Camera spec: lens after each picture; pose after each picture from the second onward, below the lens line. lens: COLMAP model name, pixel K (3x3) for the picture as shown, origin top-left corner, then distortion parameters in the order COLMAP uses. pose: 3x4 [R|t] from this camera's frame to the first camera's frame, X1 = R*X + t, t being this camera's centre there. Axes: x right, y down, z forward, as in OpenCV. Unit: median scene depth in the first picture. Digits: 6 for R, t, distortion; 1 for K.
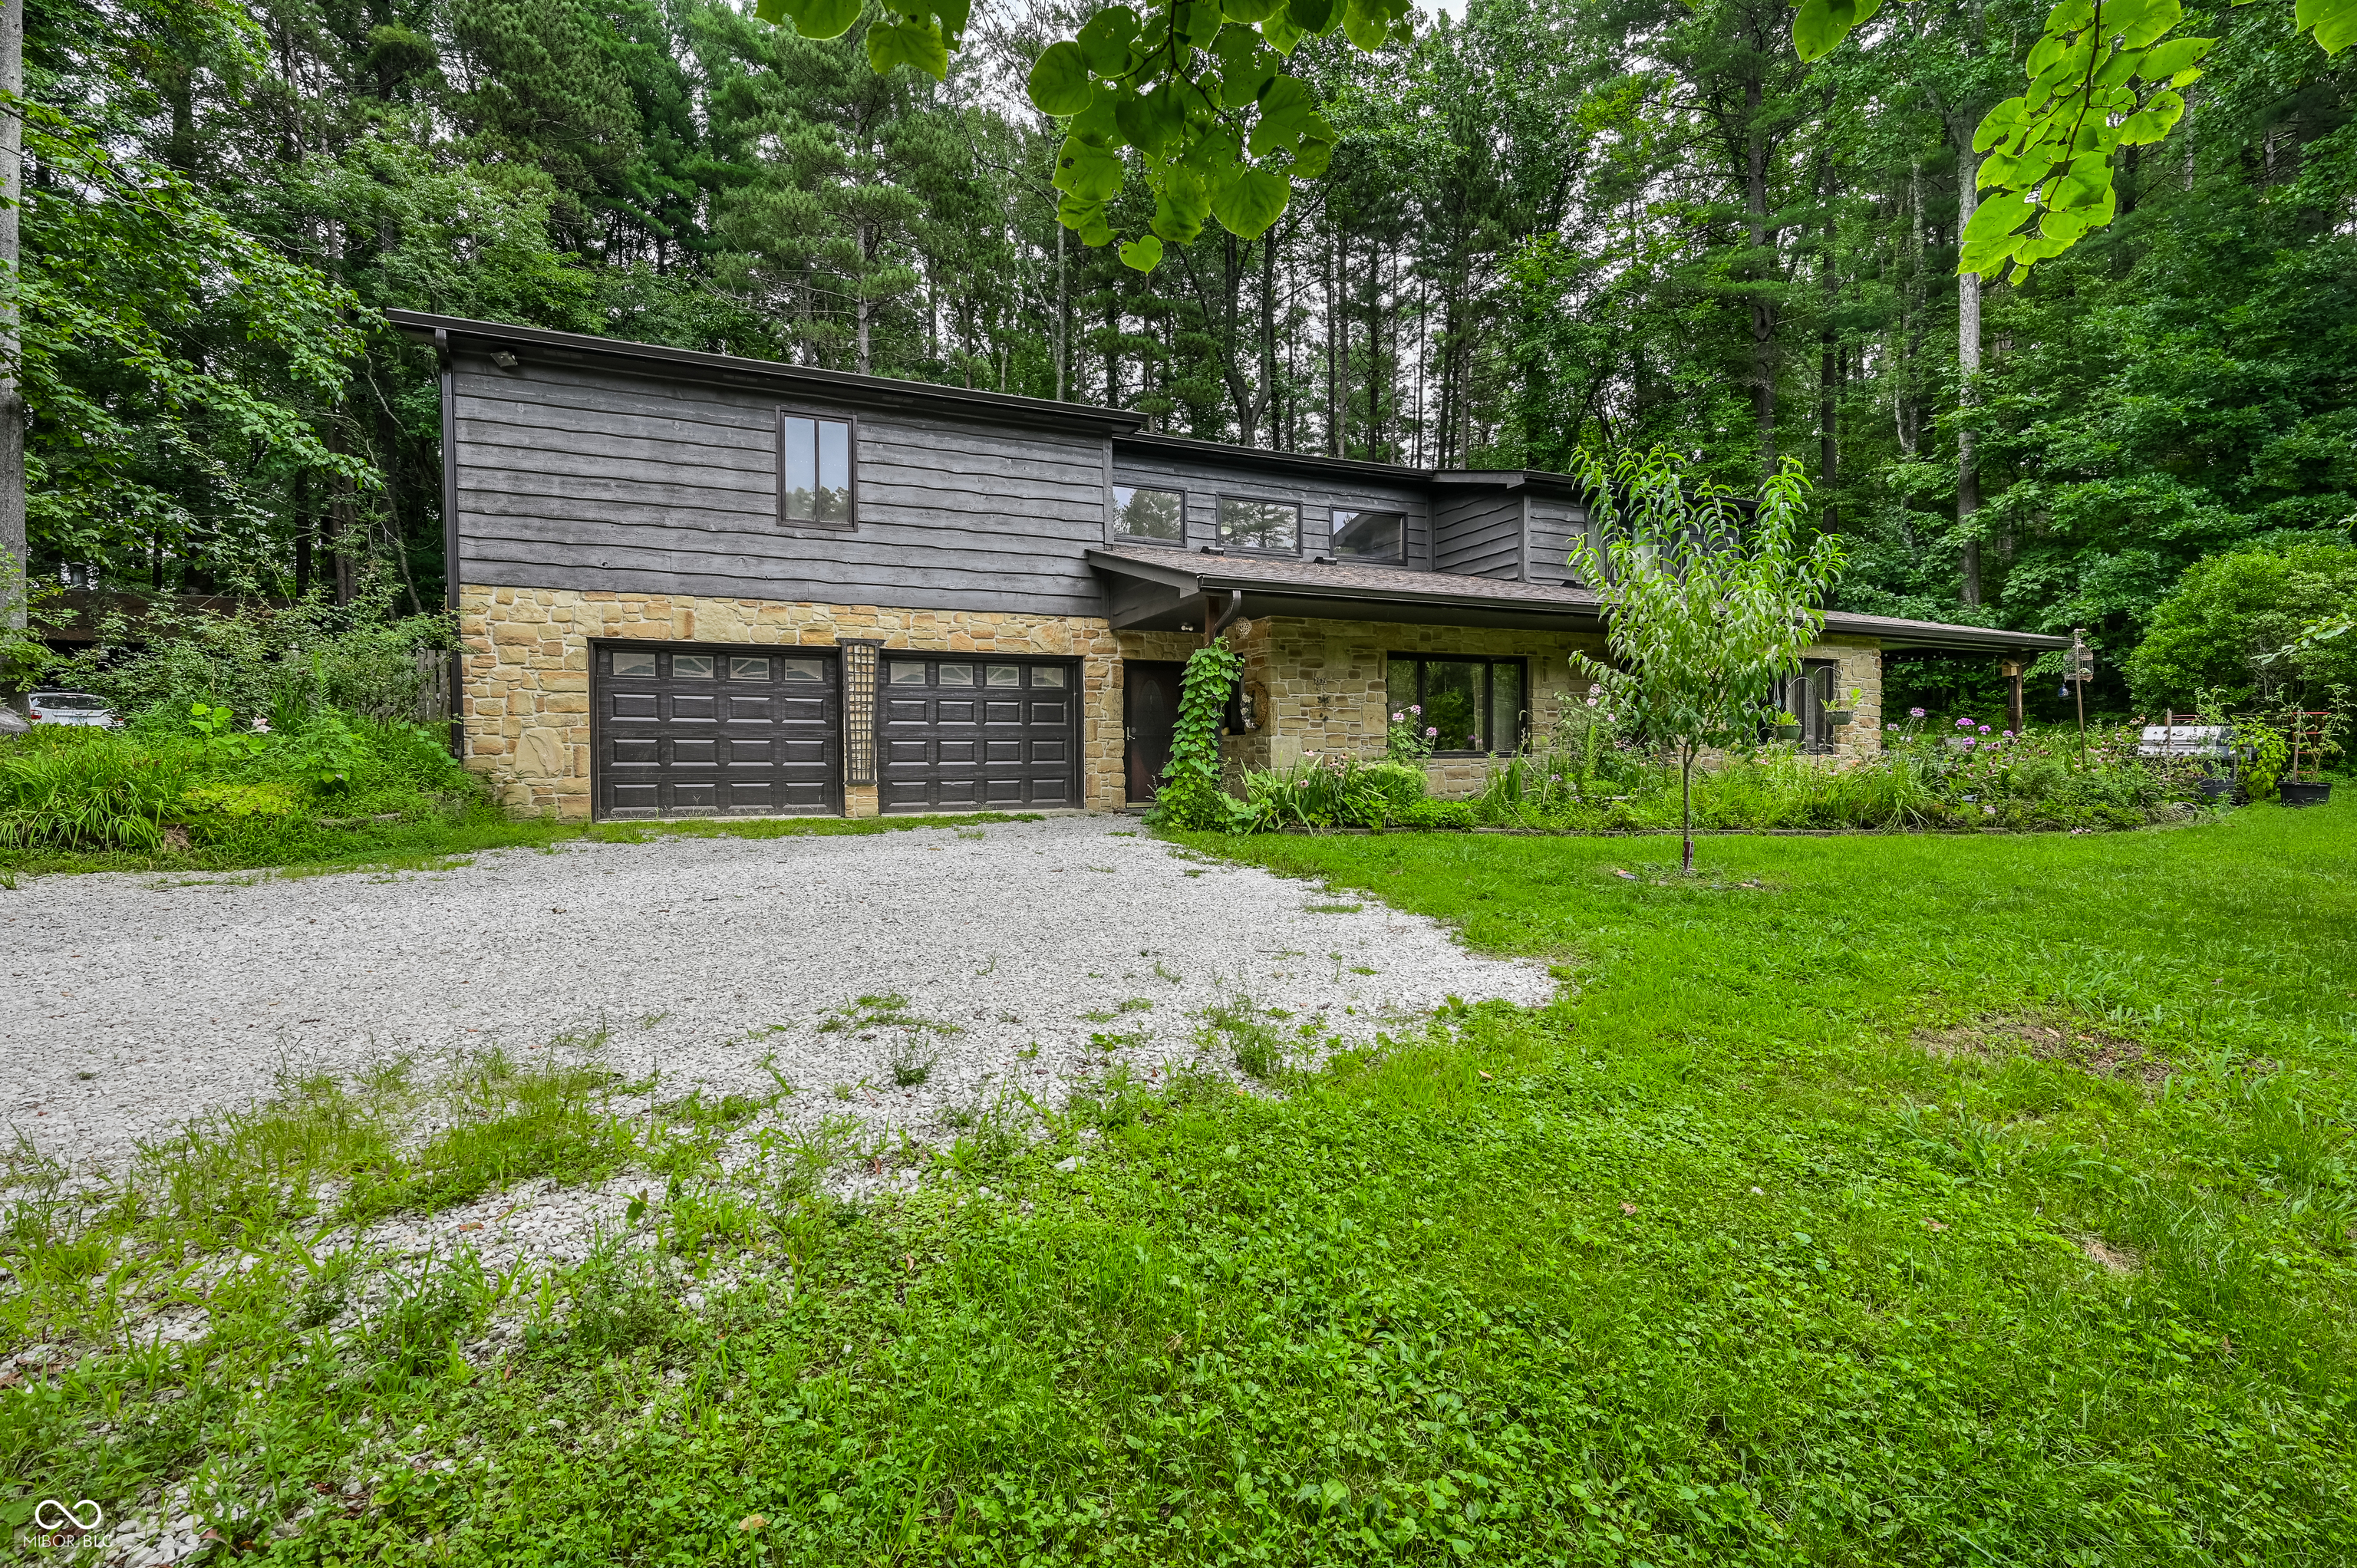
lens RADIAL K [[1080.0, 0, 1170.6], [0, 1080.0, 771.2], [0, 0, 1]] dist [0.000474, 0.000312]
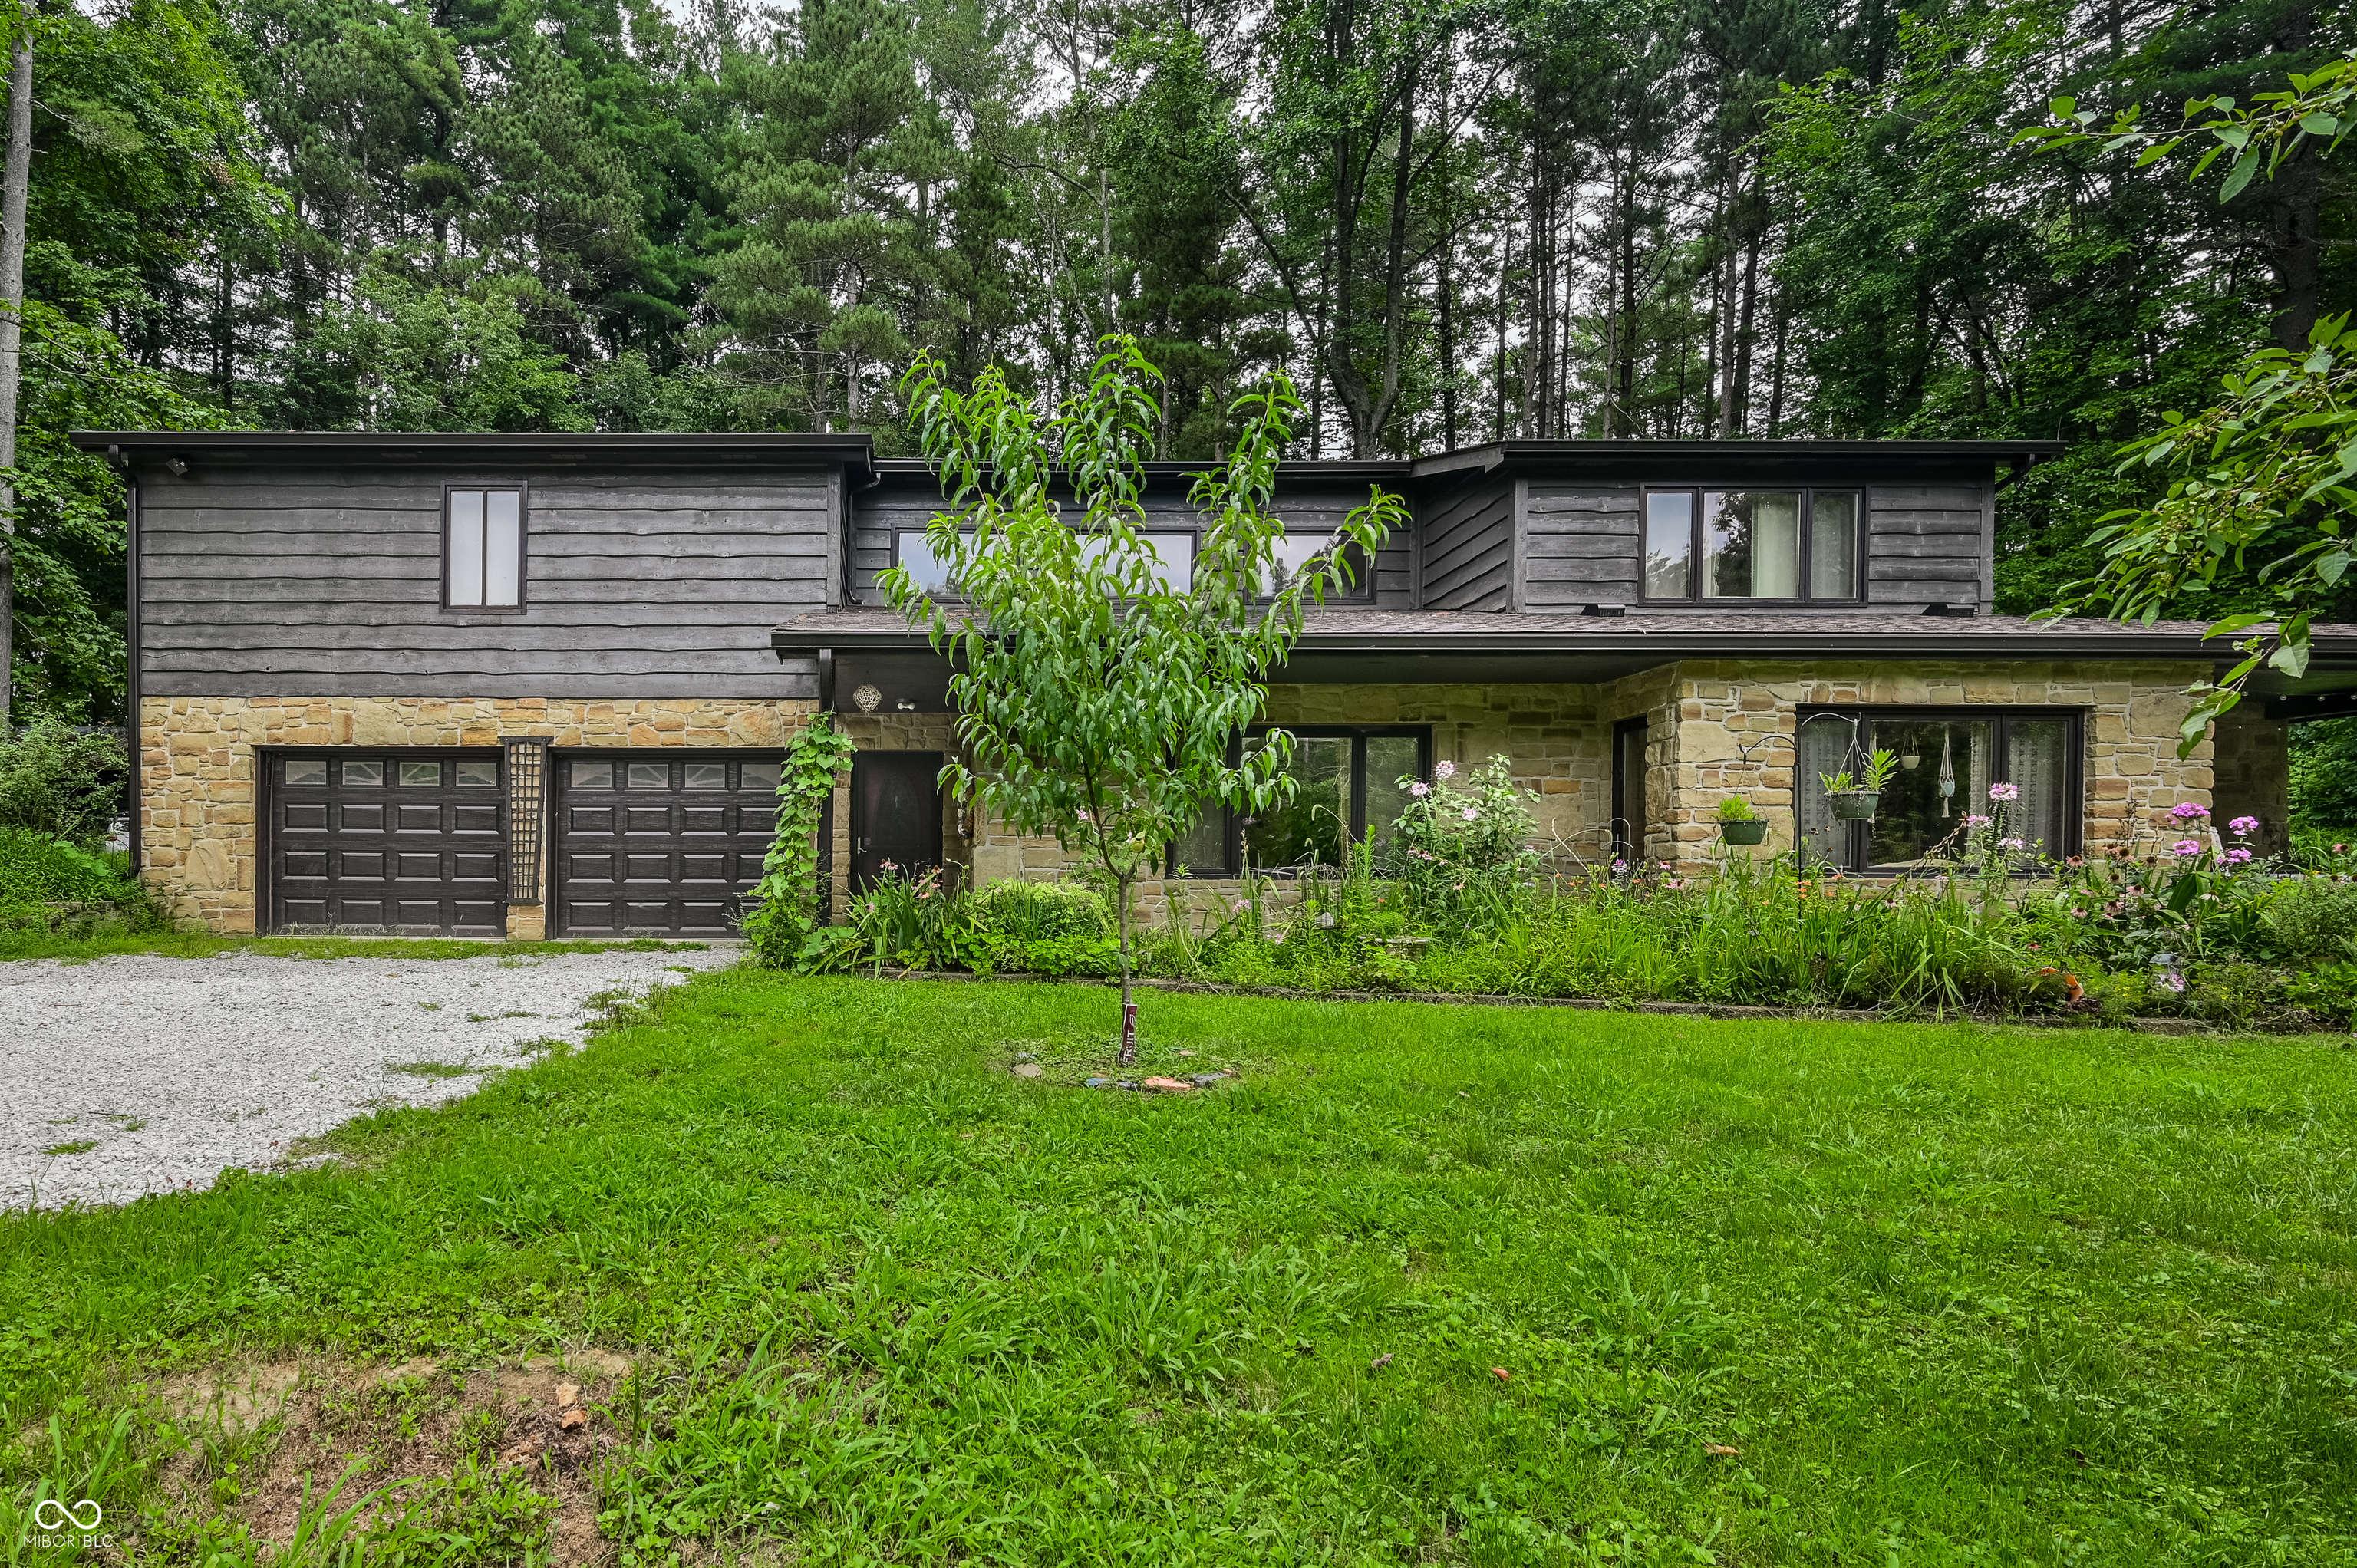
lens RADIAL K [[1277.6, 0, 1156.3], [0, 1277.6, 906.0], [0, 0, 1]] dist [0.000449, -0.001288]
pose [[0.907652, 0.012954, -0.419523, 0.625429], [-0.014088, 0.999901, 0.000394, 0.006777], [0.419487, 0.005552, 0.907745, 0.285401]]
